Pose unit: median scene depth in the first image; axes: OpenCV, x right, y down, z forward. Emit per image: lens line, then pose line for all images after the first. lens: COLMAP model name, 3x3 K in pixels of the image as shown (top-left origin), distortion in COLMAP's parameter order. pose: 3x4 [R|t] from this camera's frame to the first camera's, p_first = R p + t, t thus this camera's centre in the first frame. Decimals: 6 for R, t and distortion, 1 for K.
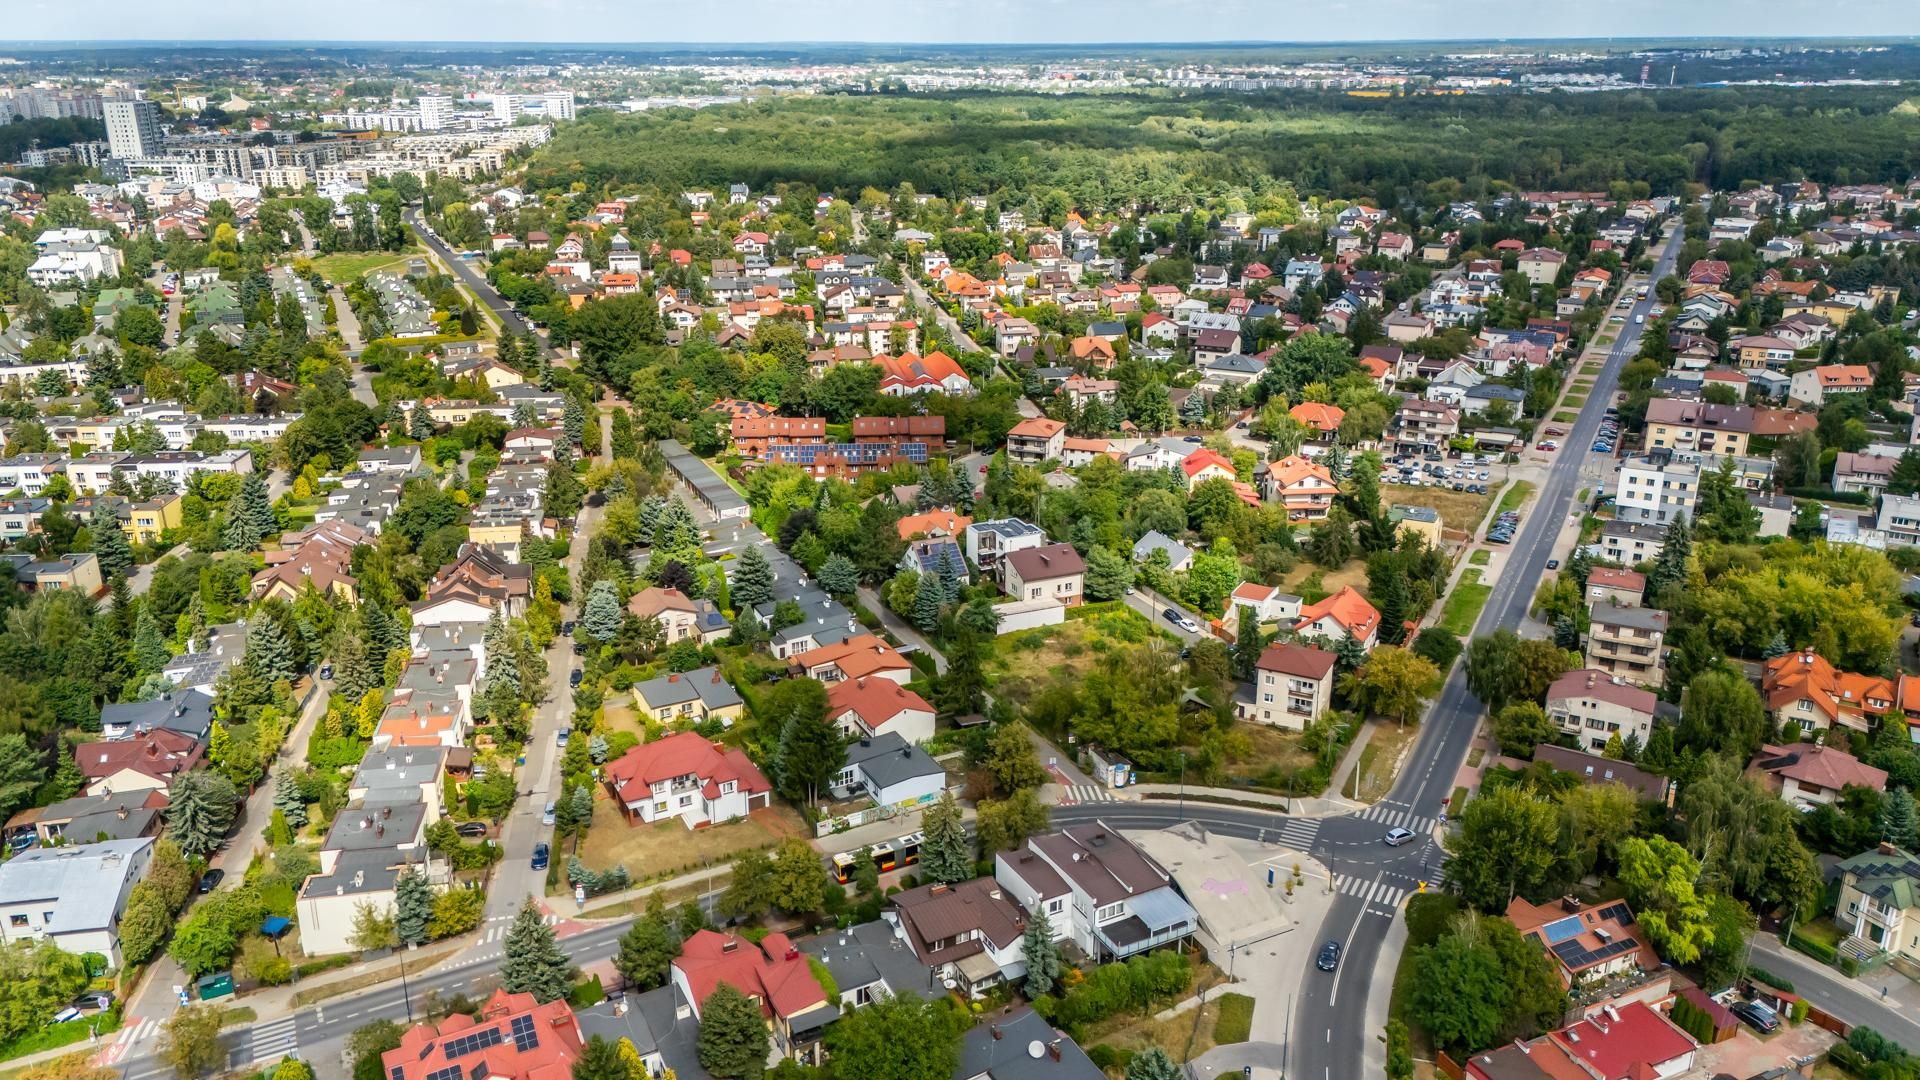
lens RADIAL K [[1428.4, 0, 960.0], [0, 1428.4, 540.0], [0, 0, 1]] dist [0.103144, -0.122791]
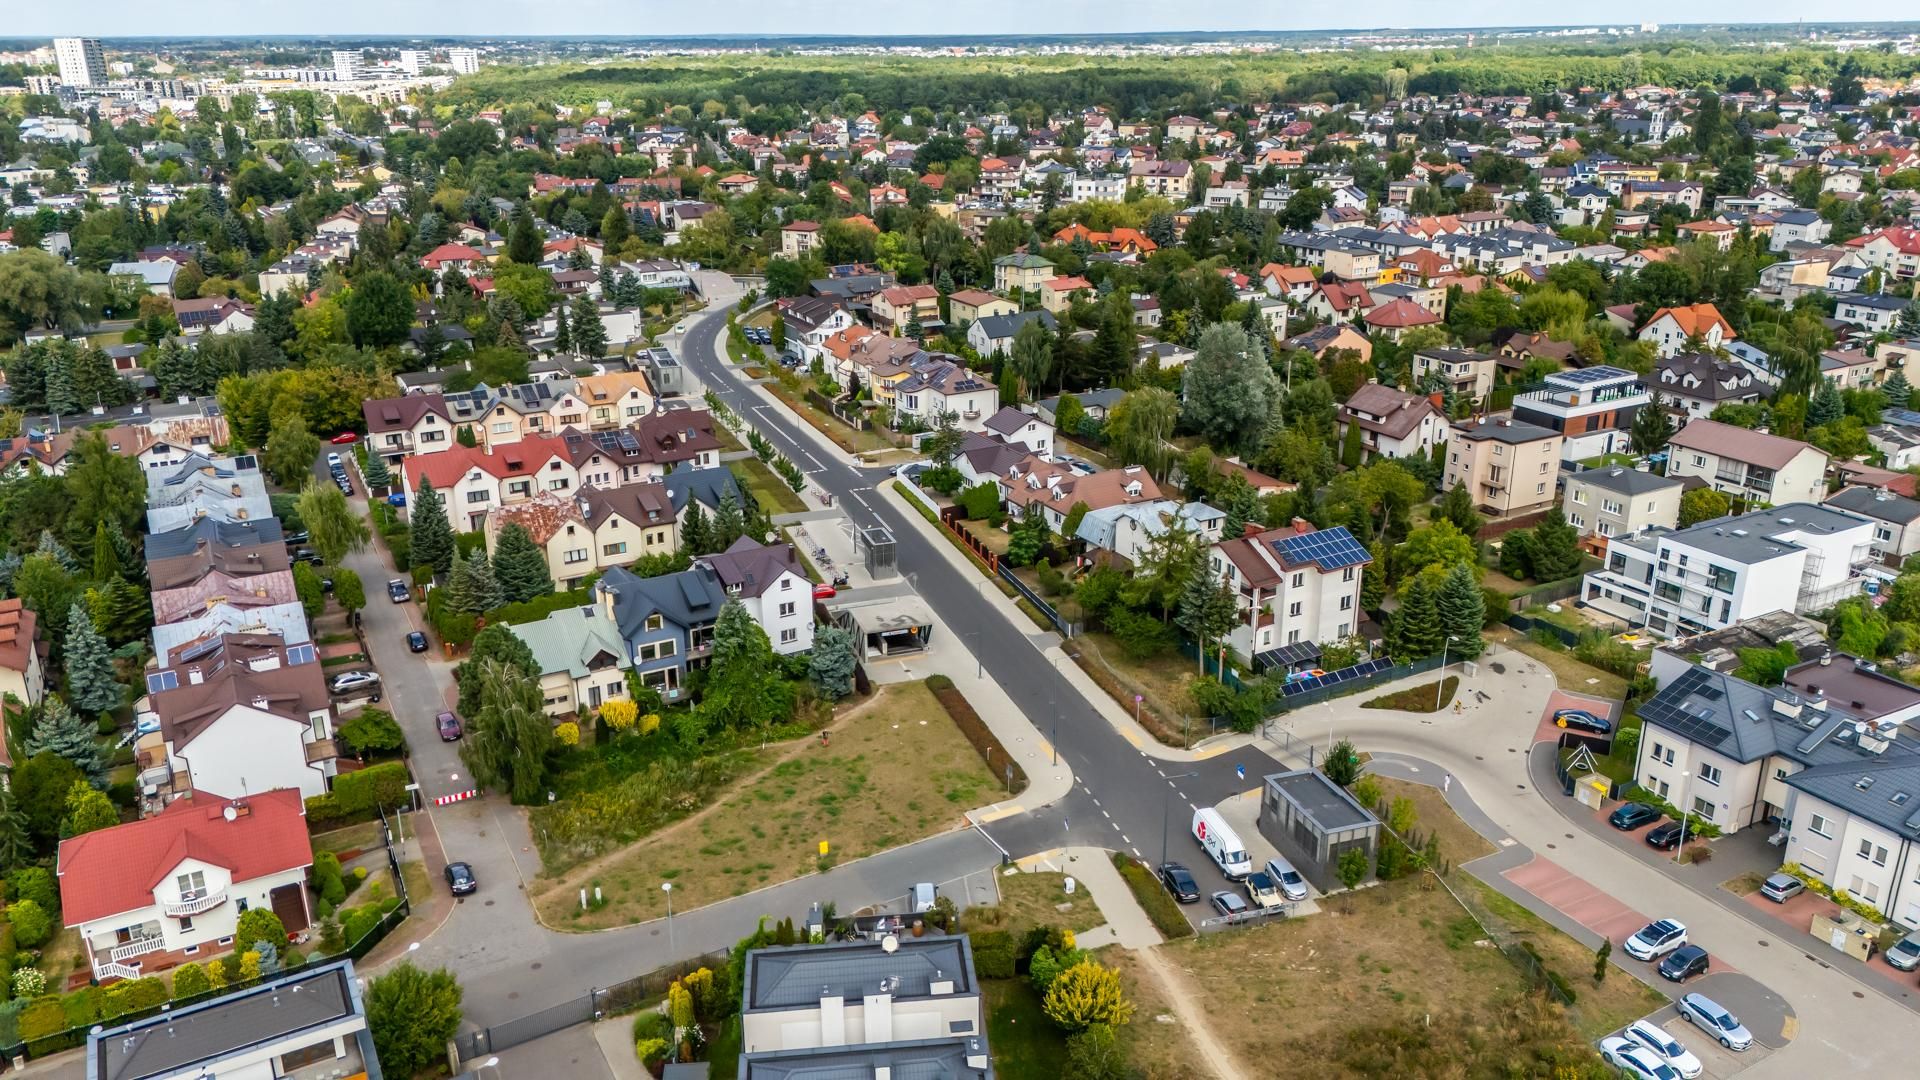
lens RADIAL K [[1412.1, 0, 961.7], [0, 1412.1, 544.0], [0, 0, 1]] dist [0.092120, -0.097168]
pose [[0.998780, -0.020618, 0.044862, 0.217498], [0.020123, 0.999732, 0.011445, 0.299225], [-0.045085, -0.010528, 0.998928, -0.534112]]
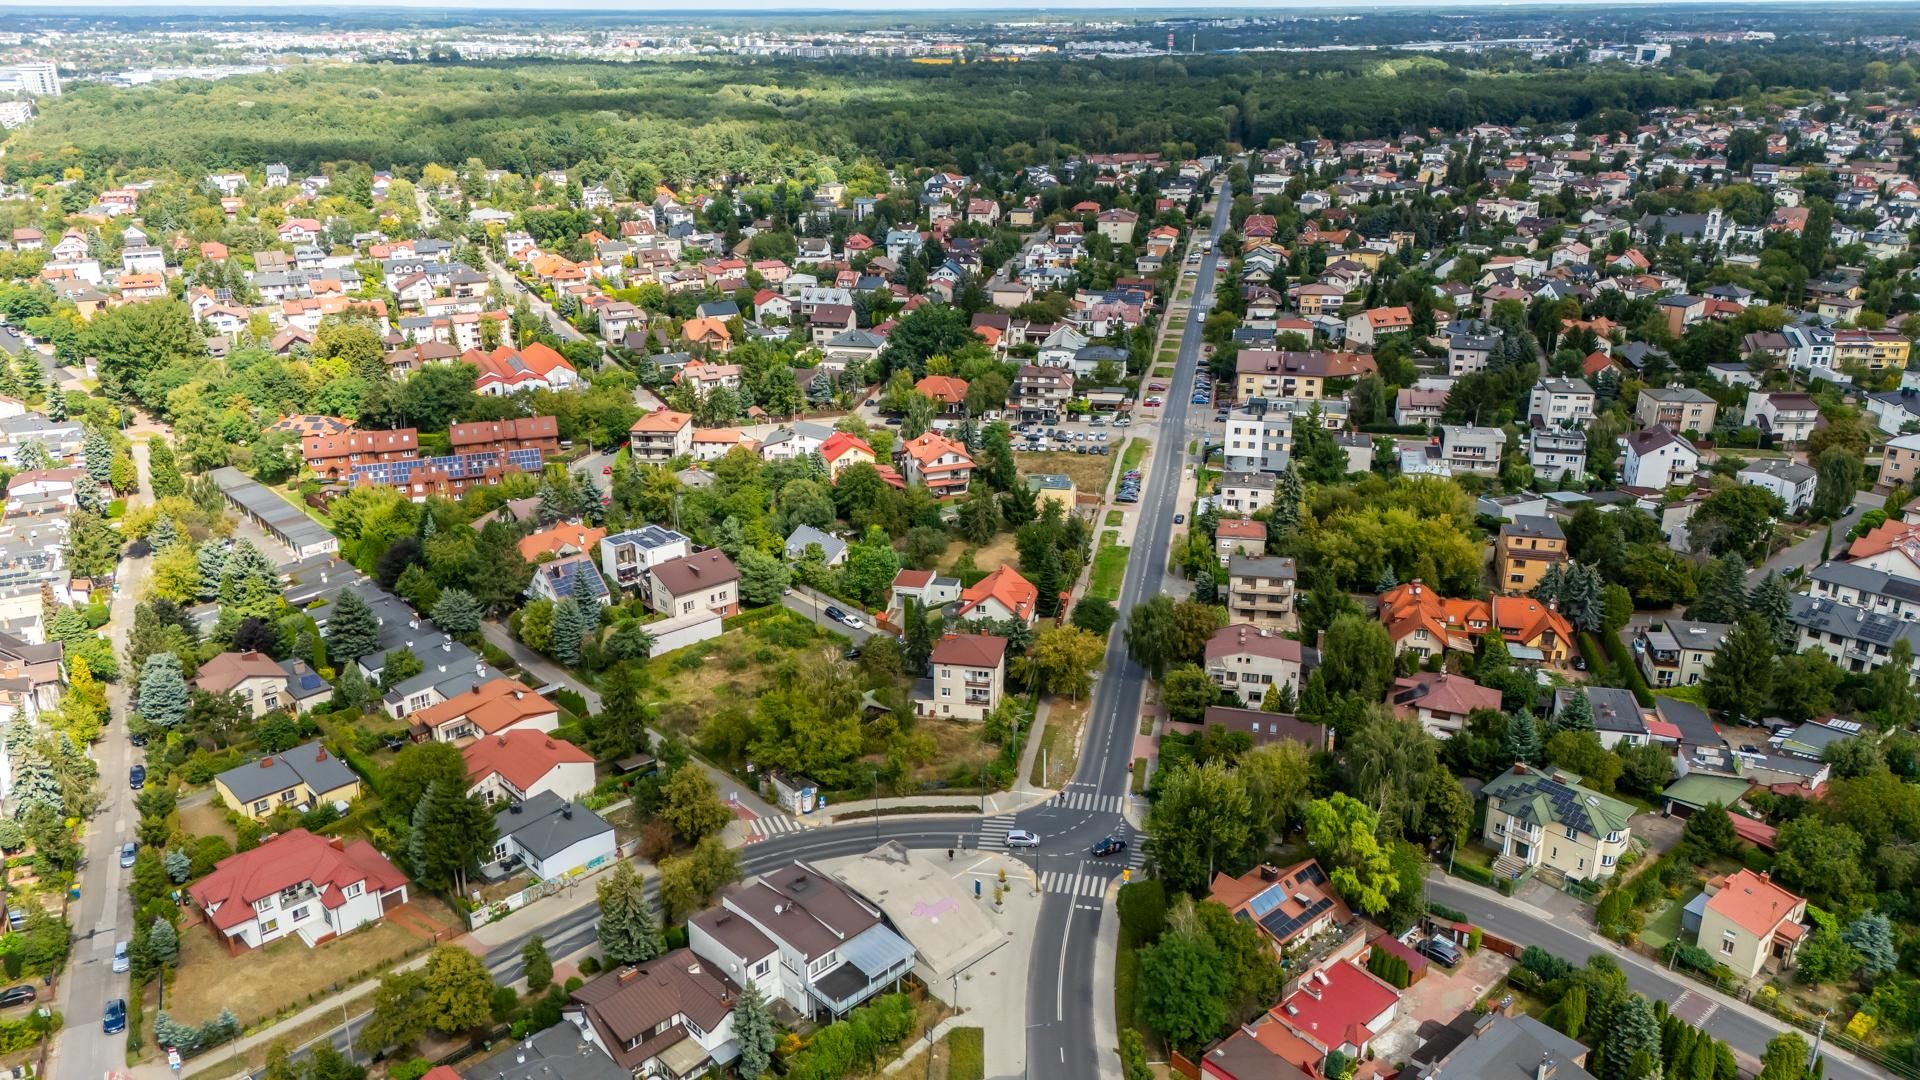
lens RADIAL K [[1412.1, 0, 961.7], [0, 1412.1, 544.0], [0, 0, 1]] dist [0.092120, -0.097168]
pose [[0.959127, -0.100897, 0.264377, -0.010776], [0.093861, 0.994815, 0.039146, -0.016134], [-0.266956, -0.012731, 0.963625, 0.047289]]
